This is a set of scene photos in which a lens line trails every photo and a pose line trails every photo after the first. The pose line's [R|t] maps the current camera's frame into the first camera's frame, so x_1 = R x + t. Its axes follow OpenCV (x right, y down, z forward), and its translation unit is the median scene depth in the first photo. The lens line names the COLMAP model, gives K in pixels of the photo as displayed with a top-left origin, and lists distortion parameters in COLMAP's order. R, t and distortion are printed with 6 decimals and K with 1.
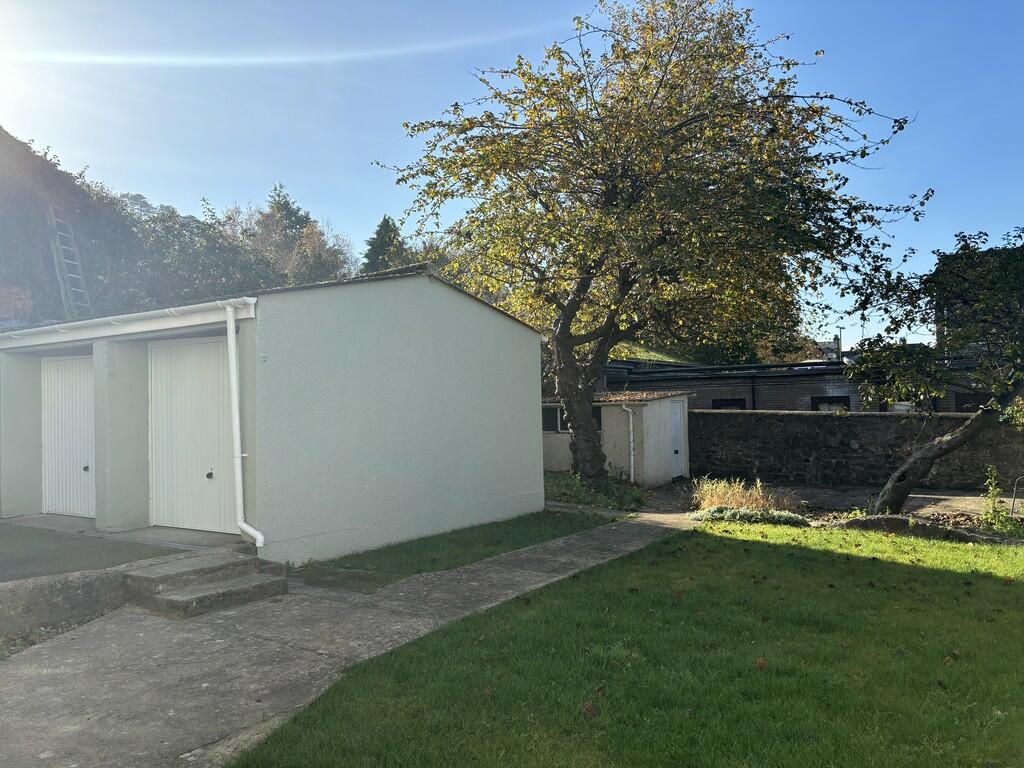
lens RADIAL K [[776.2, 0, 504.9], [0, 776.2, 387.0], [0, 0, 1]] dist [0.028348, -0.030530]
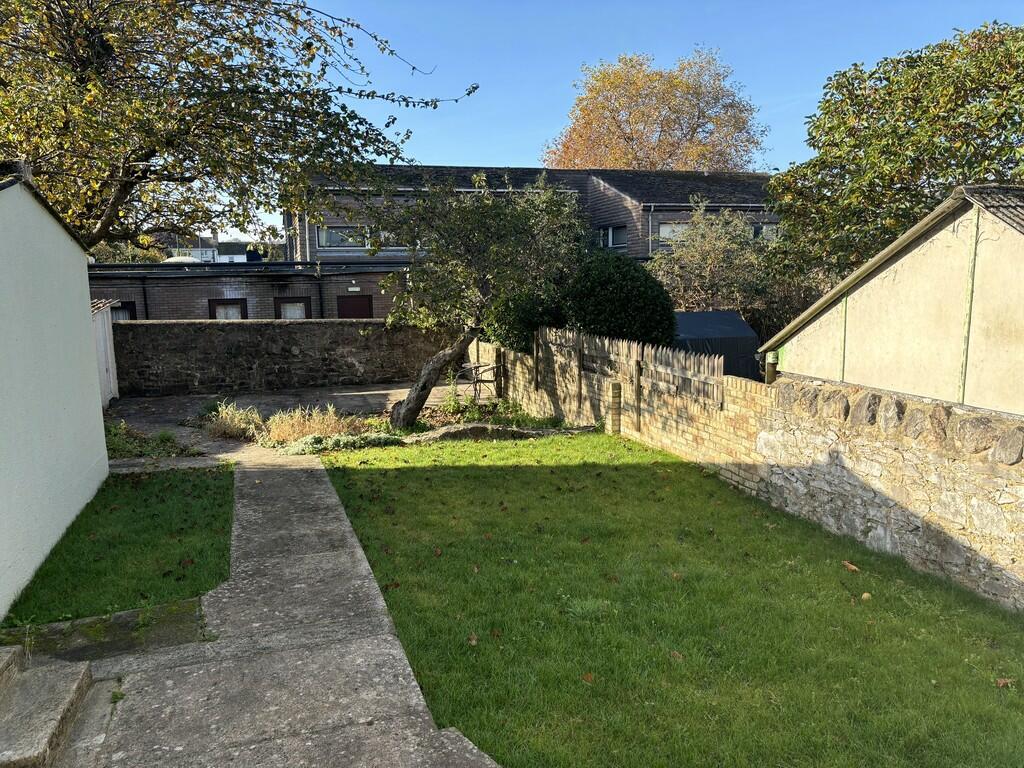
lens RADIAL K [[776.2, 0, 513.4], [0, 776.2, 385.7], [0, 0, 1]] dist [0.028348, -0.030530]
pose [[0.614455, -0.106150, 0.781778, -0.203311], [-0.013415, 0.989358, 0.144879, -0.036324], [-0.788838, -0.099509, 0.606492, 0.111449]]
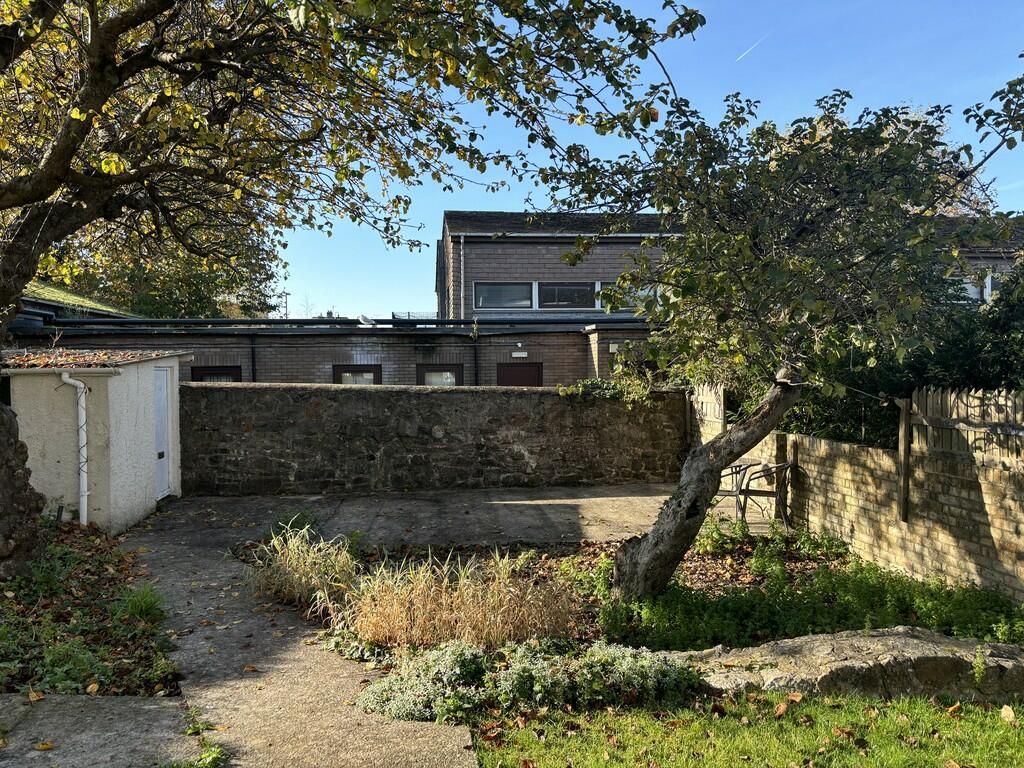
lens RADIAL K [[776.2, 0, 532.4], [0, 776.2, 374.6], [0, 0, 1]] dist [0.028348, -0.030530]
pose [[0.733876, 0.006642, 0.679251, 0.030322], [-0.023034, 0.999620, 0.015112, 0.008727], [-0.678893, -0.026736, 0.733750, 0.417524]]
